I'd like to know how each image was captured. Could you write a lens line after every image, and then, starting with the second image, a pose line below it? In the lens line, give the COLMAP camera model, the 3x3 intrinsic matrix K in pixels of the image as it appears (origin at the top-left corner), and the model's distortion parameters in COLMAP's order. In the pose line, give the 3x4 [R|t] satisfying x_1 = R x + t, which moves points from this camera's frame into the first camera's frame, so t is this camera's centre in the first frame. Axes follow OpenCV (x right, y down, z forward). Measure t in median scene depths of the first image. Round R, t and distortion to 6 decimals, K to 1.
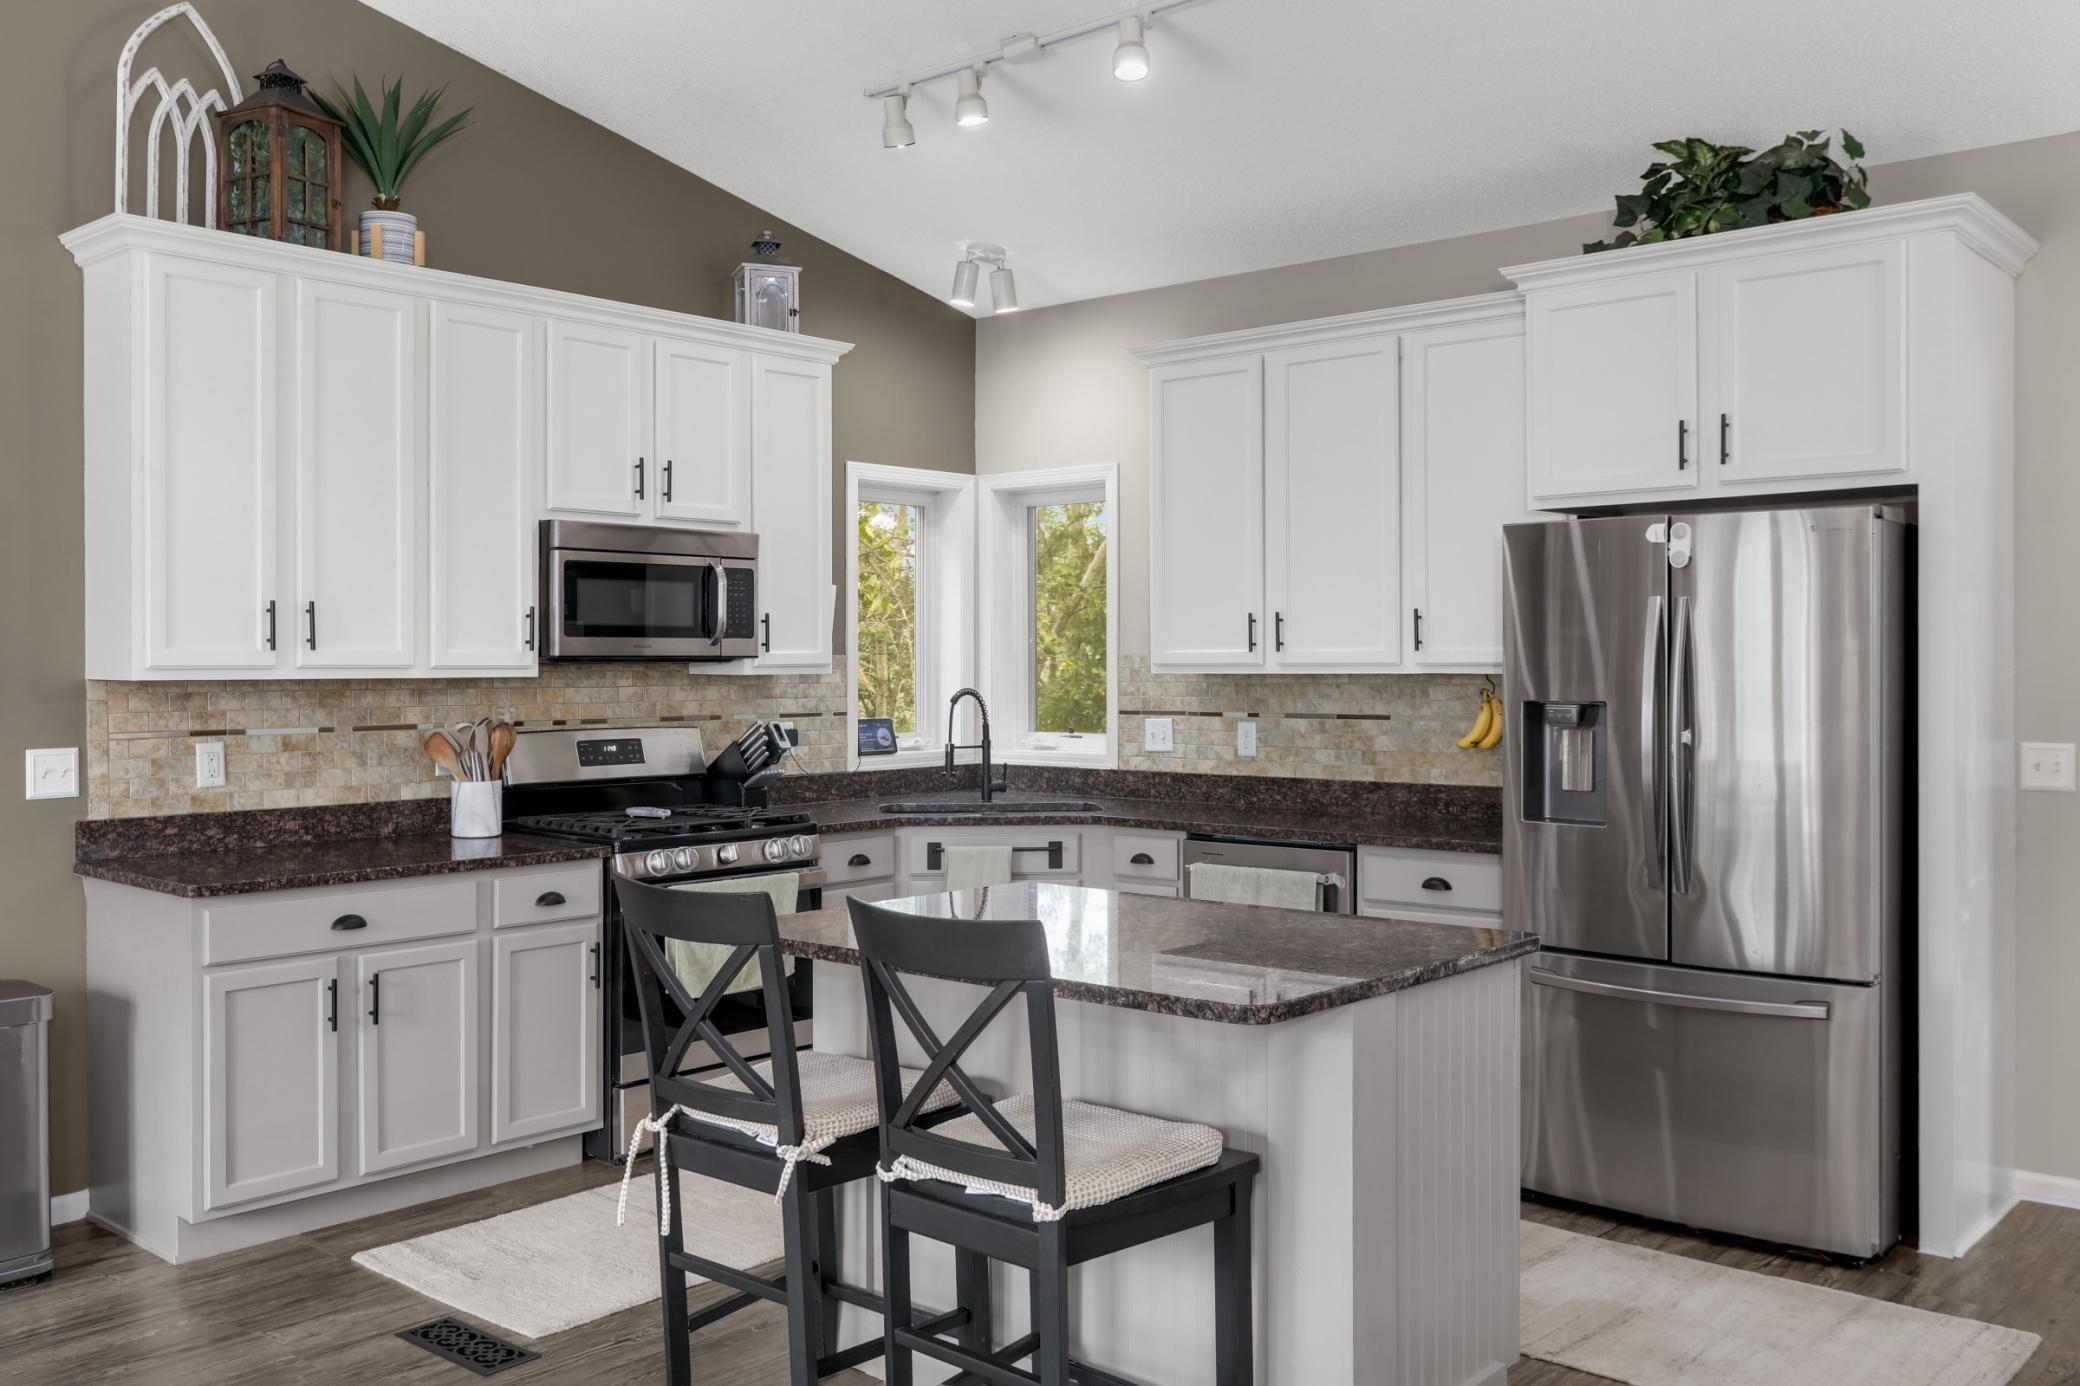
lens RADIAL K [[1793.1, 0, 1025.5], [0, 1793.1, 646.8], [0, 0, 1]] dist [-0.000216, -0.012712]
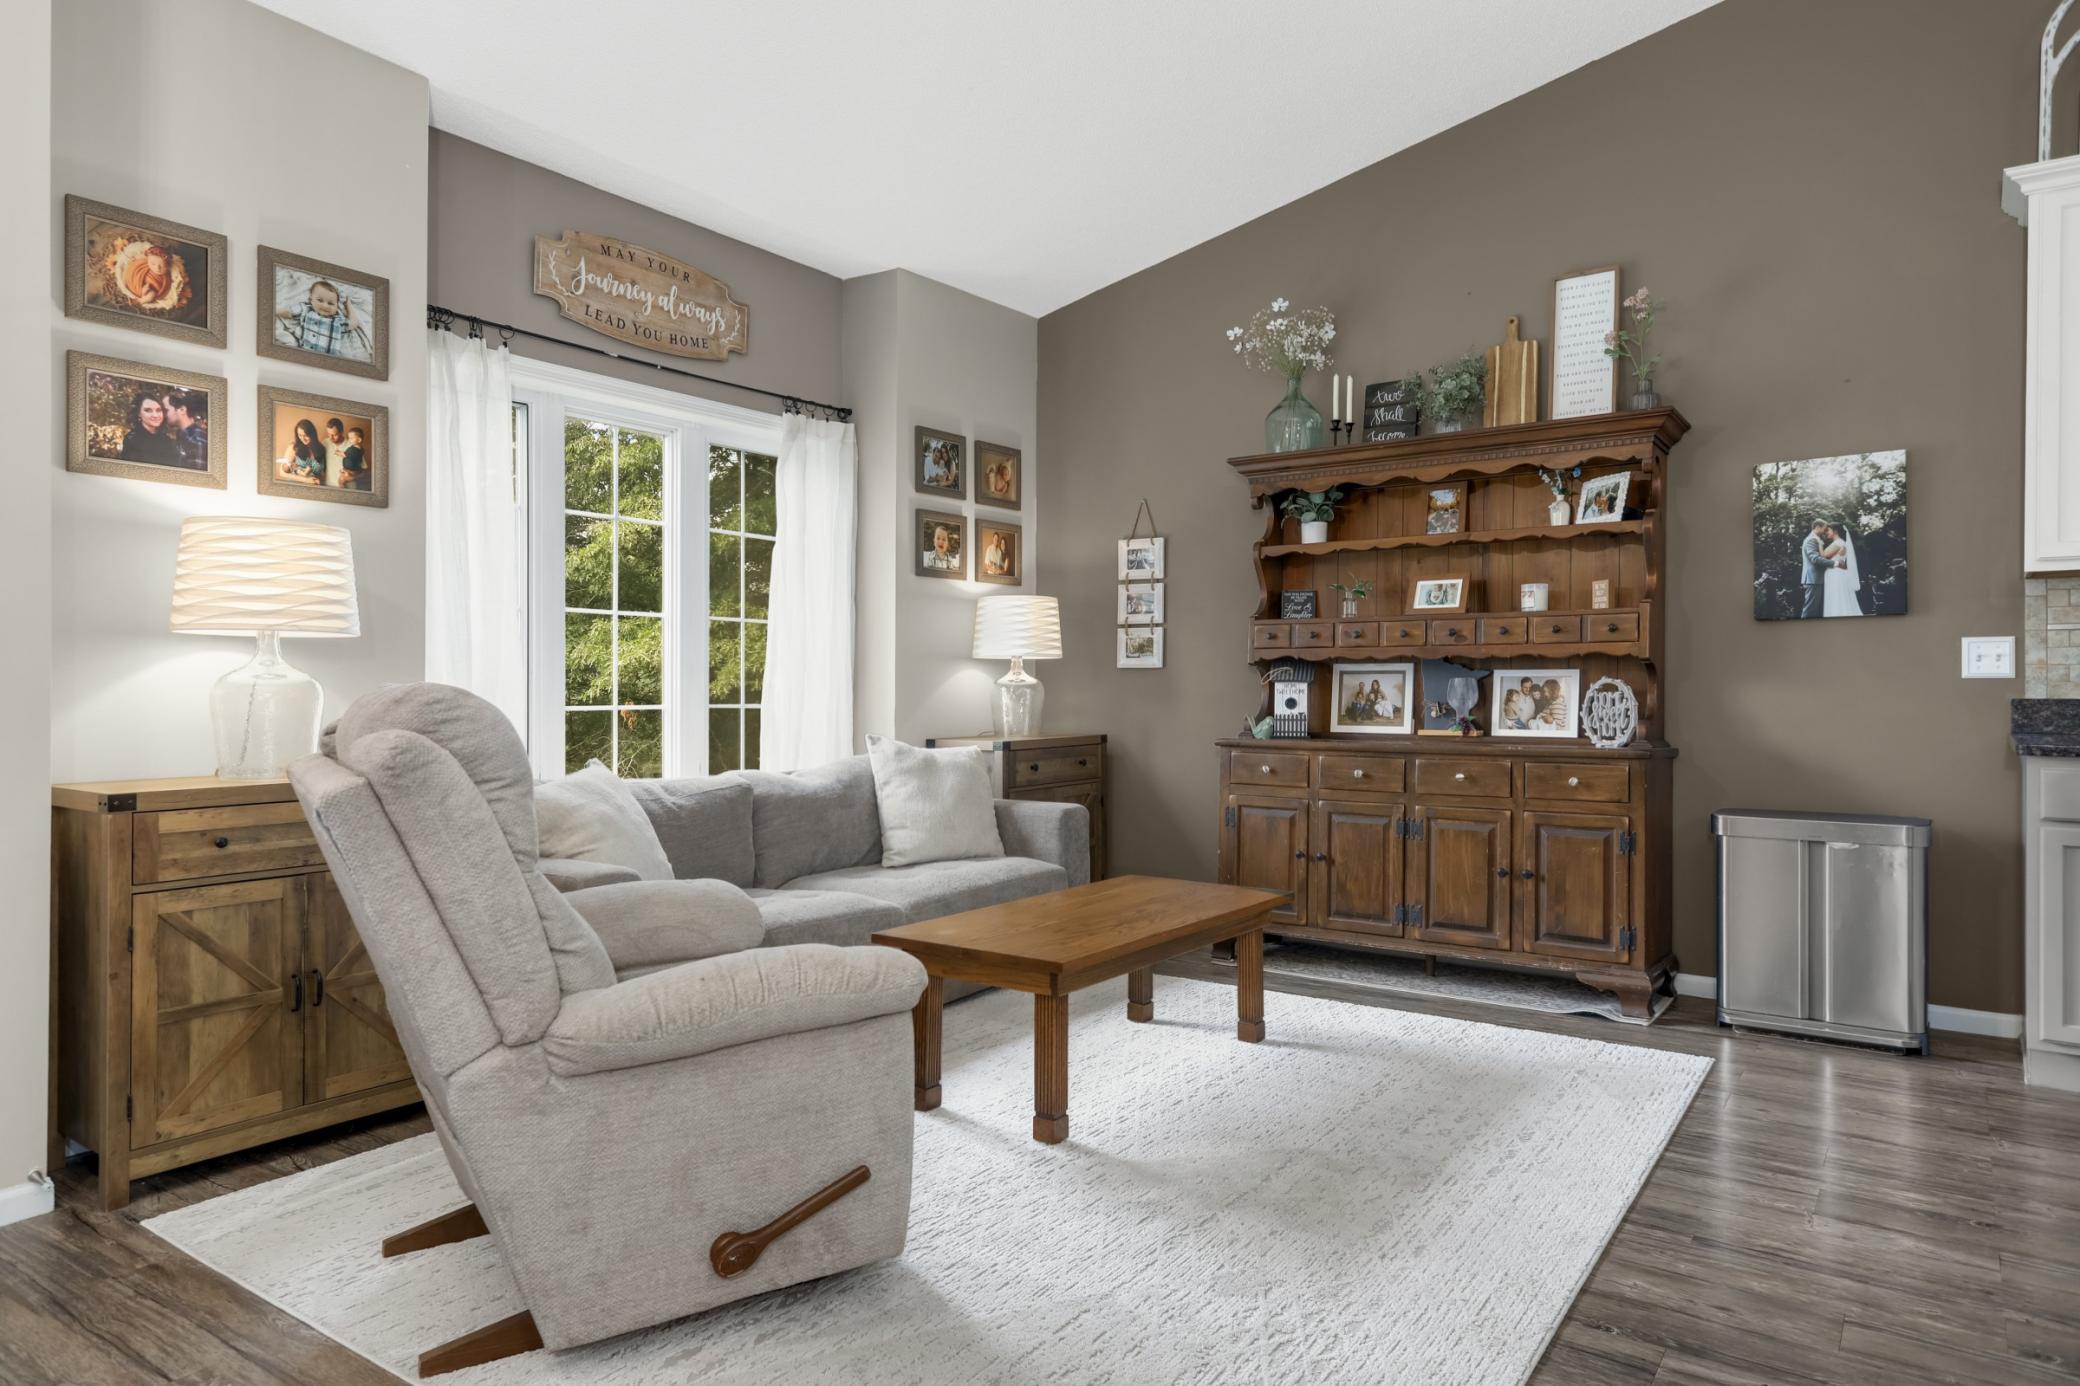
lens RADIAL K [[1306.5, 0, 1043.5], [0, 1306.5, 689.0], [0, 0, 1]] dist [0.004602, 0.000931]
pose [[0.069780, -0.000409, -0.997562, 0.274341], [0.007997, 0.999968, 0.000149, 0.082504], [0.997530, -0.007988, 0.069781, 0.292408]]
